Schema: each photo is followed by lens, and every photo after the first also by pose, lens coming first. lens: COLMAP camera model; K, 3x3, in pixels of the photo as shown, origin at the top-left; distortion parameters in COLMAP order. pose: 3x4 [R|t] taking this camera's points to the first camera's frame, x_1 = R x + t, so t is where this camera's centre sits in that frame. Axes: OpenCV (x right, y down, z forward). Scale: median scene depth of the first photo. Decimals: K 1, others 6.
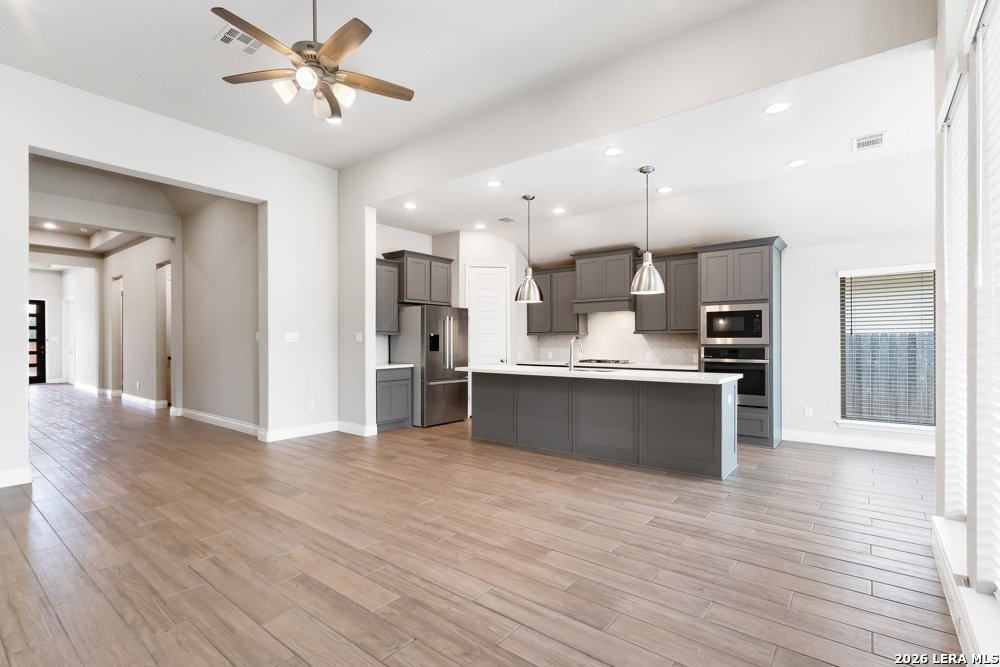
lens RADIAL K [[456.9, 0, 505.2], [0, 456.9, 343.6], [0, 0, 1]] dist [0.000484, 0.000965]
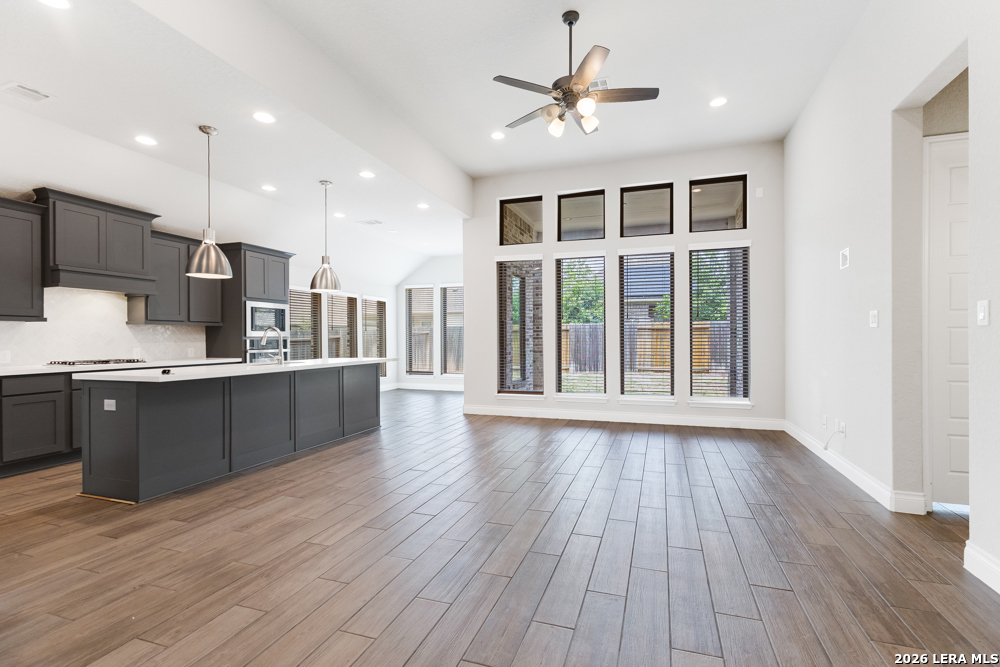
lens RADIAL K [[456.9, 0, 503.3], [0, 456.9, 337.1], [0, 0, 1]] dist [0.000484, 0.000965]
pose [[-0.325173, 0.003827, 0.945647, -0.688517], [0.007240, 0.999973, -0.001557, 0.006821], [-0.945627, 0.006340, -0.325192, 0.708123]]
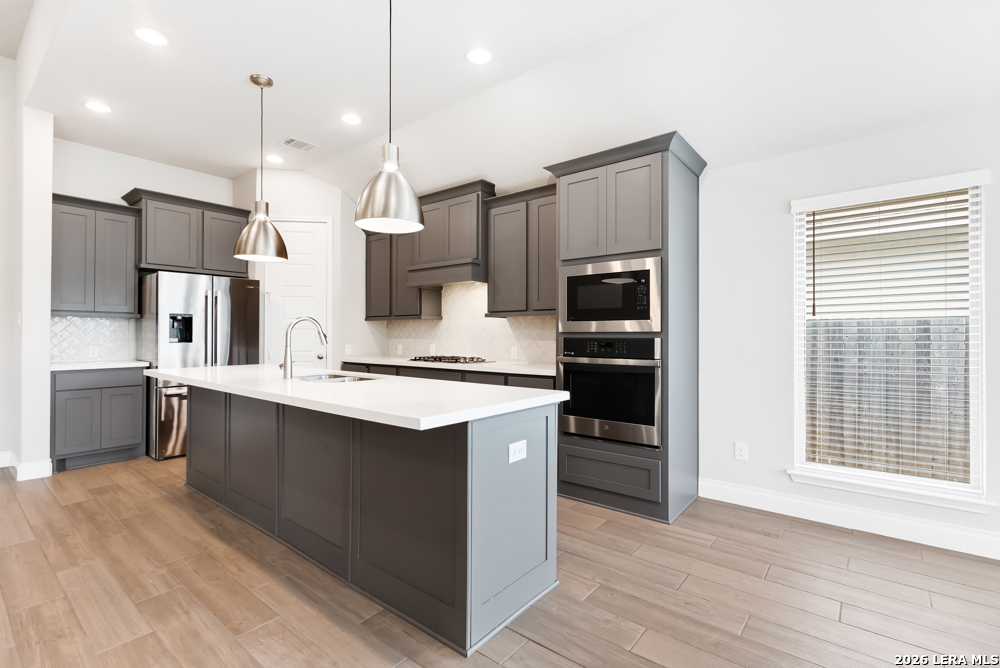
lens RADIAL K [[456.9, 0, 497.3], [0, 456.9, 334.2], [0, 0, 1]] dist [0.000484, 0.000965]
pose [[0.999840, 0.004264, -0.017376, 0.326346], [-0.004346, 0.999980, -0.004680, 0.006103], [0.017355, 0.004755, 0.999838, 0.374009]]
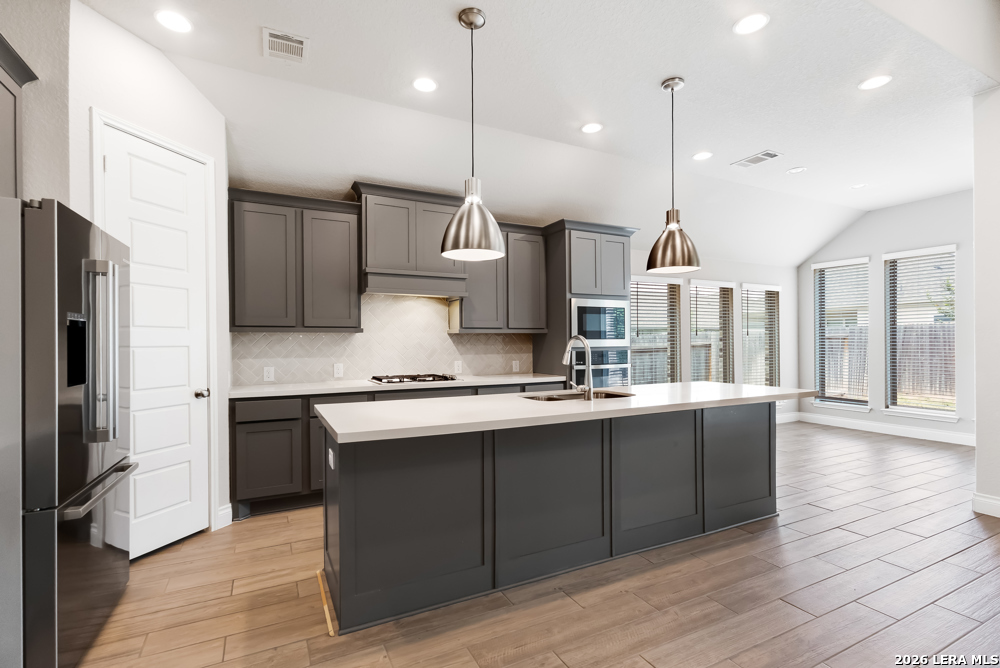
lens RADIAL K [[456.9, 0, 506.1], [0, 456.9, 344.1], [0, 0, 1]] dist [0.000484, 0.000965]
pose [[0.432217, -0.005623, 0.901752, -0.297227], [0.008953, 0.999958, 0.001944, -0.006029], [-0.901725, 0.007233, 0.432249, 0.693162]]
